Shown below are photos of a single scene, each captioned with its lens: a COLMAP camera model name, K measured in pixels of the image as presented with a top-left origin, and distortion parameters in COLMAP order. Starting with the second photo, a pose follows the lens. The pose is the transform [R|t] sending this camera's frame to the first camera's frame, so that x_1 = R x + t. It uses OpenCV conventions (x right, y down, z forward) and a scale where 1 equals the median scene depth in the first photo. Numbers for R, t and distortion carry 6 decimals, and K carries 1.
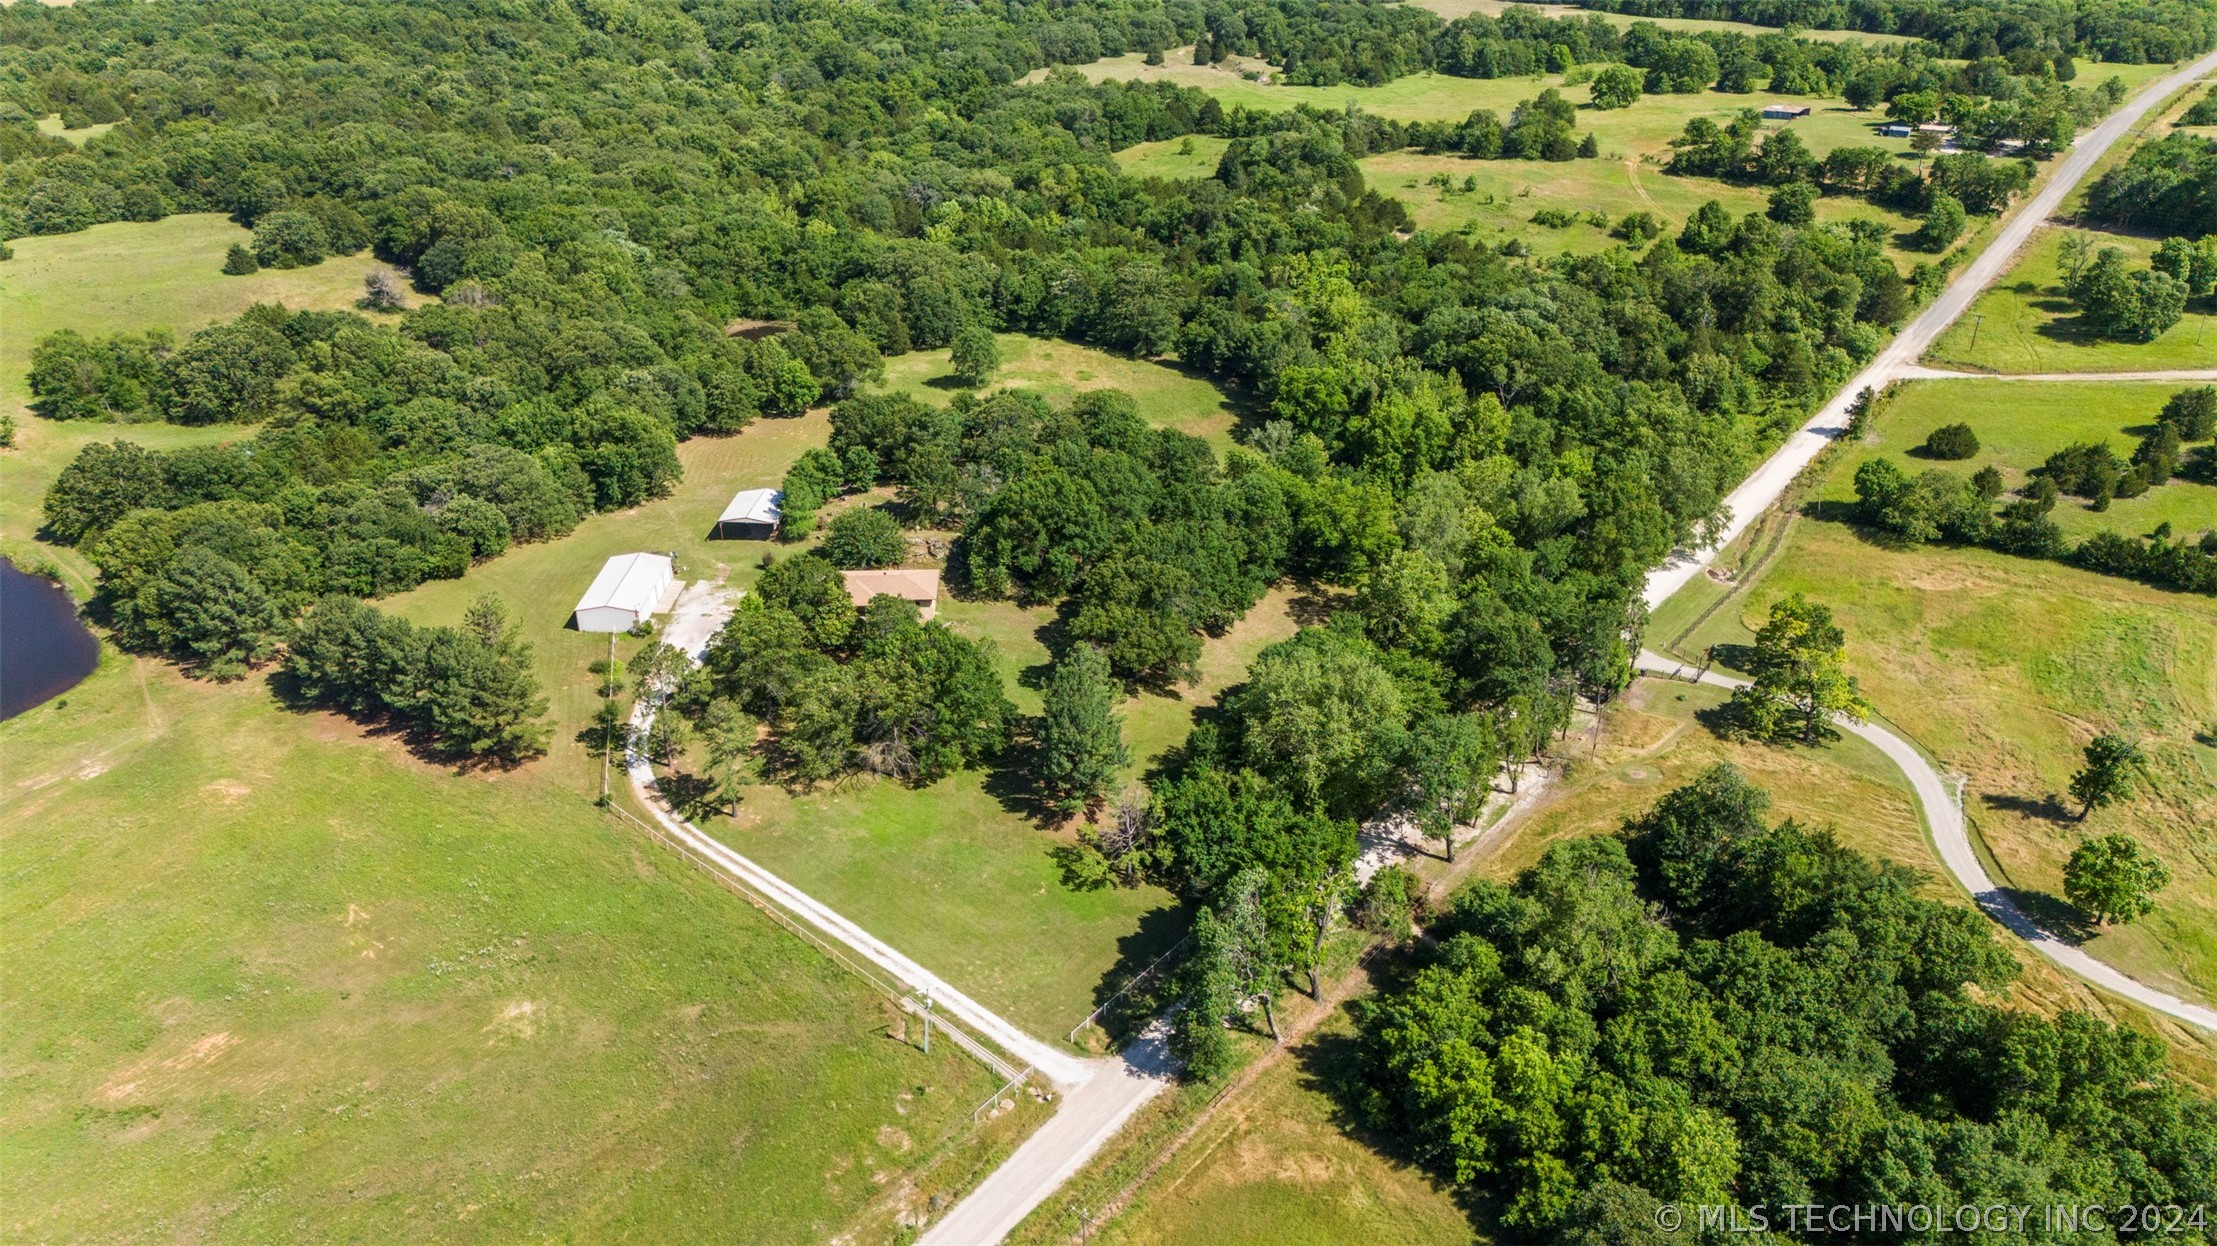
lens RADIAL K [[1647.0, 0, 1108.5], [0, 1647.0, 623.0], [0, 0, 1]] dist [0.059191, -0.042090]
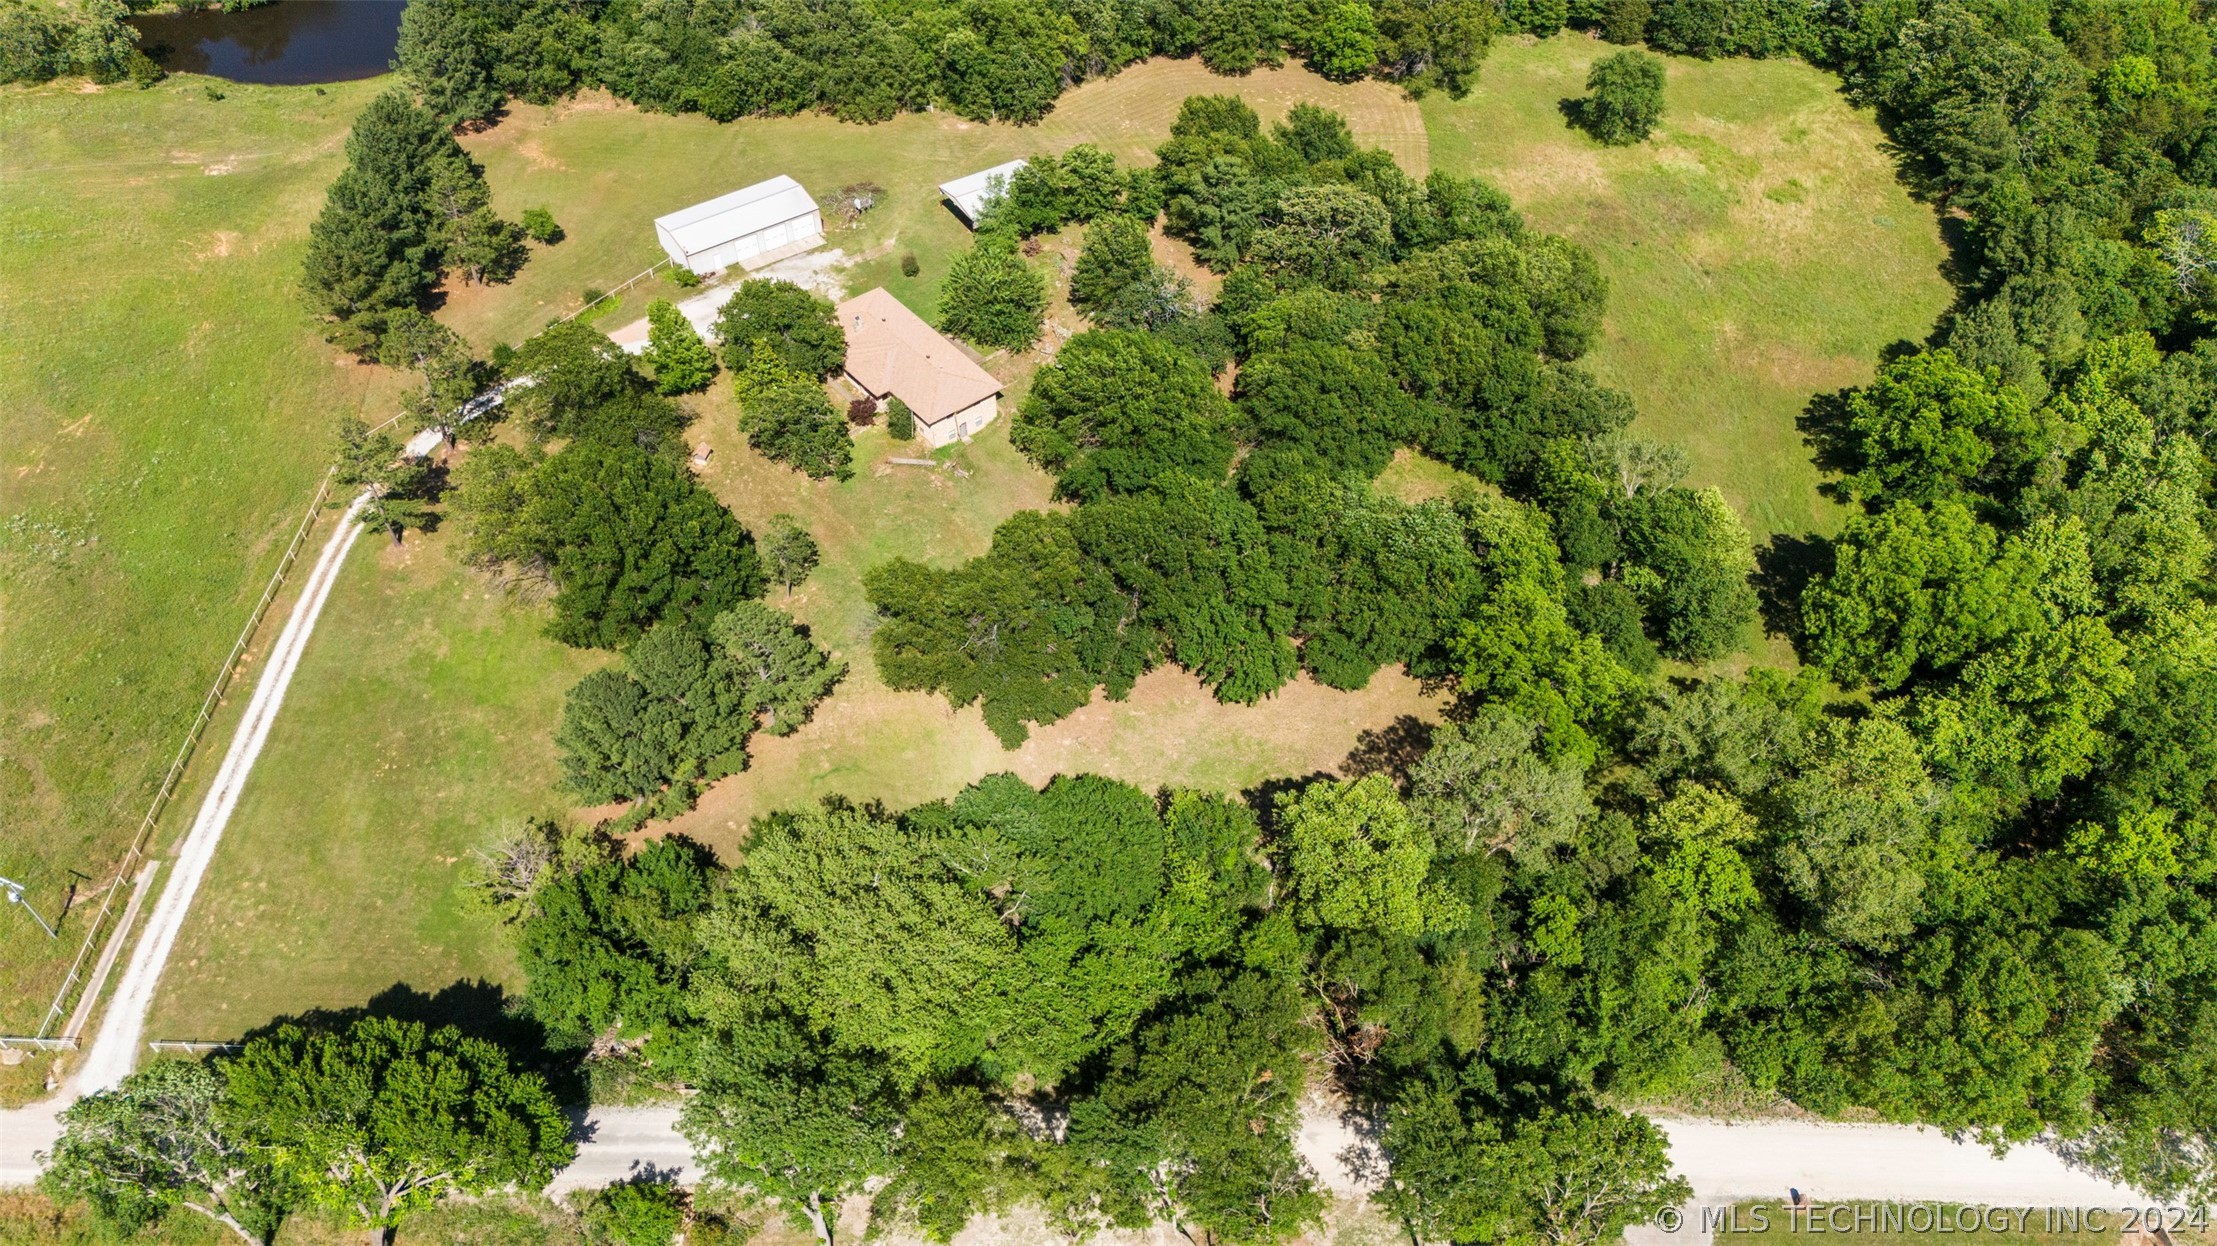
lens RADIAL K [[1647.0, 0, 1108.5], [0, 1647.0, 623.0], [0, 0, 1]] dist [0.059191, -0.042090]
pose [[0.589631, 0.577821, -0.564321, 0.480708], [-0.365007, 0.813915, 0.452008, -0.361078], [0.720490, -0.060536, 0.690818, 0.672792]]
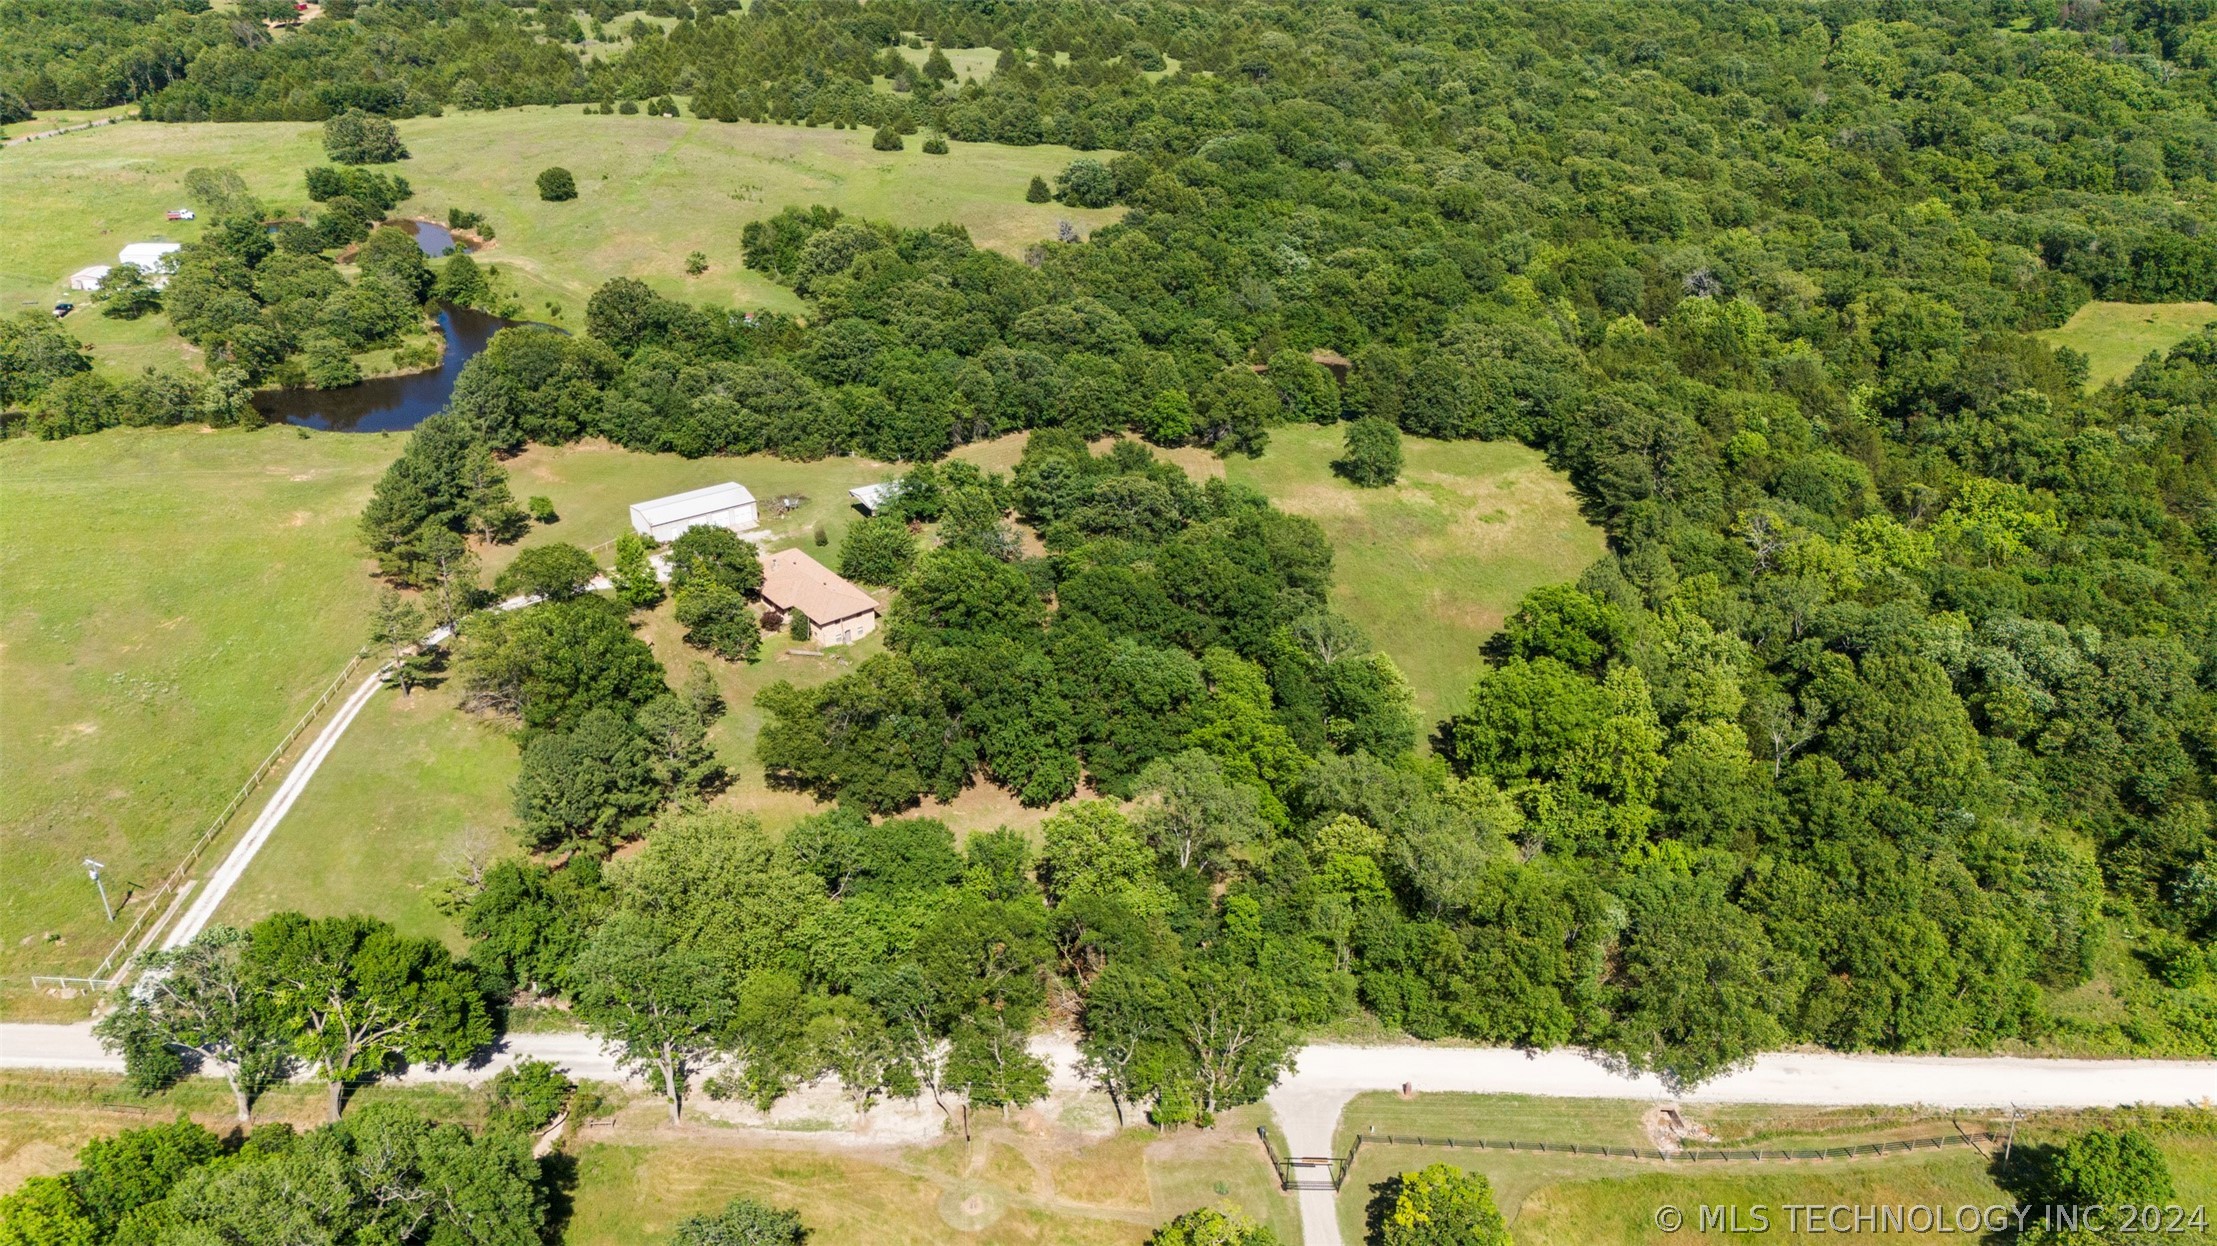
lens RADIAL K [[1650.7, 0, 1108.5], [0, 1650.7, 623.0], [0, 0, 1]] dist [0.084864, -0.078254]
pose [[0.592291, 0.382413, -0.709191, 0.820401], [-0.380369, 0.908644, 0.172293, -0.296894], [0.710289, 0.167707, 0.683640, 0.559653]]
